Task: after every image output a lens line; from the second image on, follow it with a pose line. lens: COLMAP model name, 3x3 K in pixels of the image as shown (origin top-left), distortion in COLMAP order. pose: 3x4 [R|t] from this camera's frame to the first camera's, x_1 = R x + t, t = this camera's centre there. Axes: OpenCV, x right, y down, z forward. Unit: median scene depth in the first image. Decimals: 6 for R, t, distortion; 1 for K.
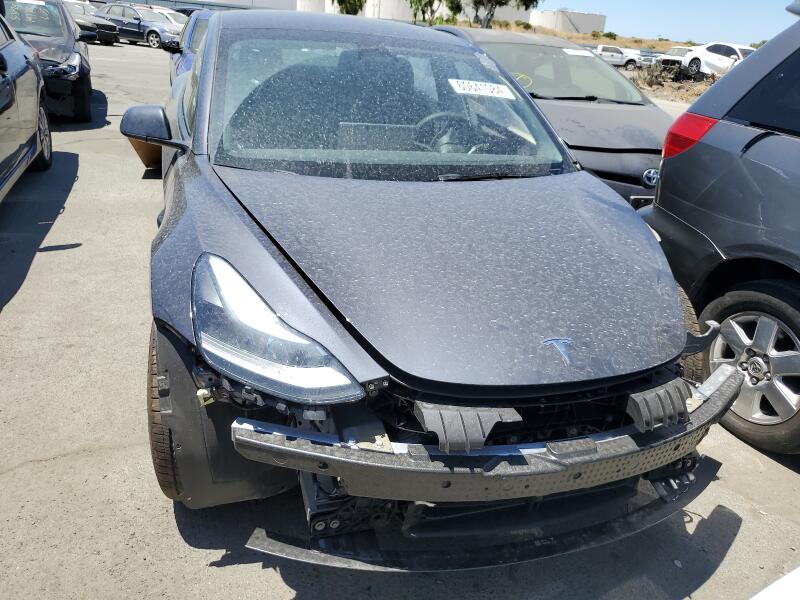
lens RADIAL K [[604.6, 0, 386.7], [0, 604.6, 297.3], [0, 0, 1]] dist [0.006514, -0.003065]
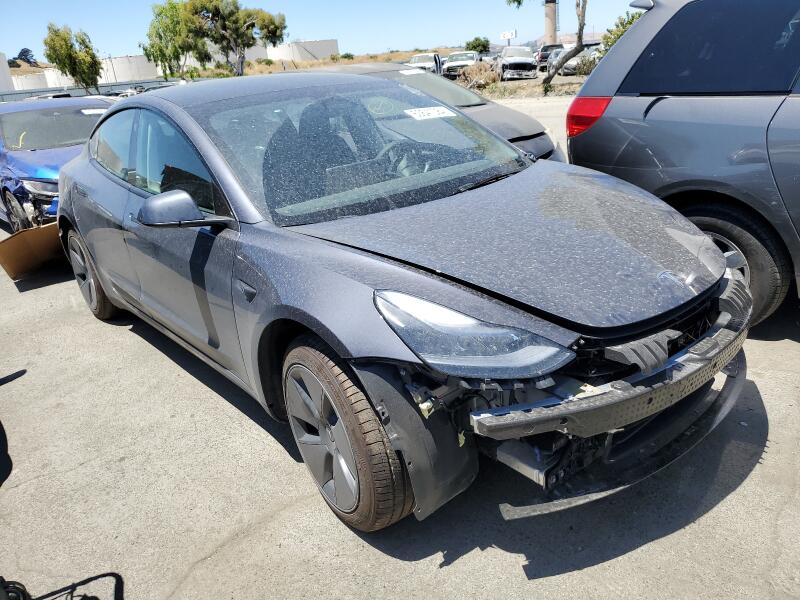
lens RADIAL K [[604.6, 0, 386.7], [0, 604.6, 297.3], [0, 0, 1]] dist [0.006514, -0.003065]
pose [[0.915559, -0.290443, 0.278200, -0.547868], [0.305021, 0.952297, -0.009622, -0.042352], [-0.262134, 0.093666, 0.960475, -0.074290]]
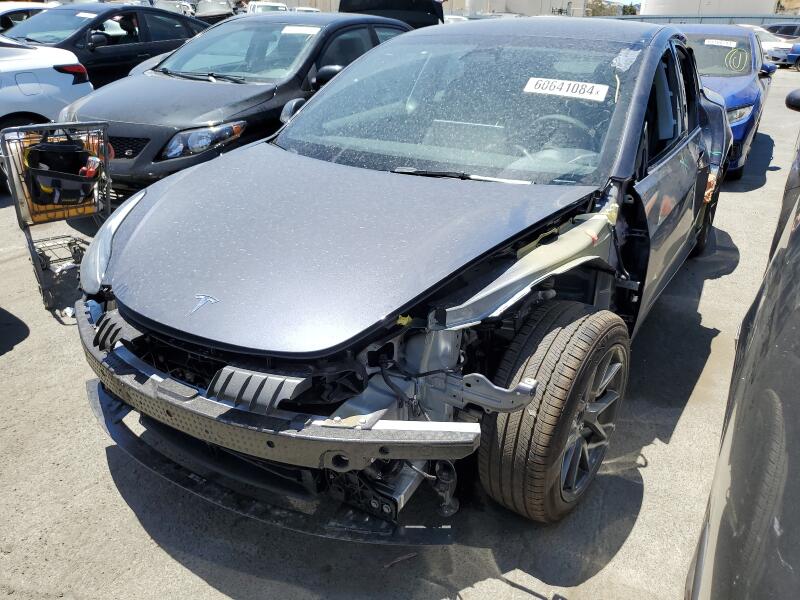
lens RADIAL K [[606.8, 0, 400.0], [0, 606.8, 300.0], [0, 0, 1]] dist [0.001758, -0.001932]
pose [[0.665996, 0.244241, -0.704837, 1.117016], [-0.259376, 0.961742, 0.088181, -0.099231], [0.699409, 0.124090, 0.703867, 0.397710]]
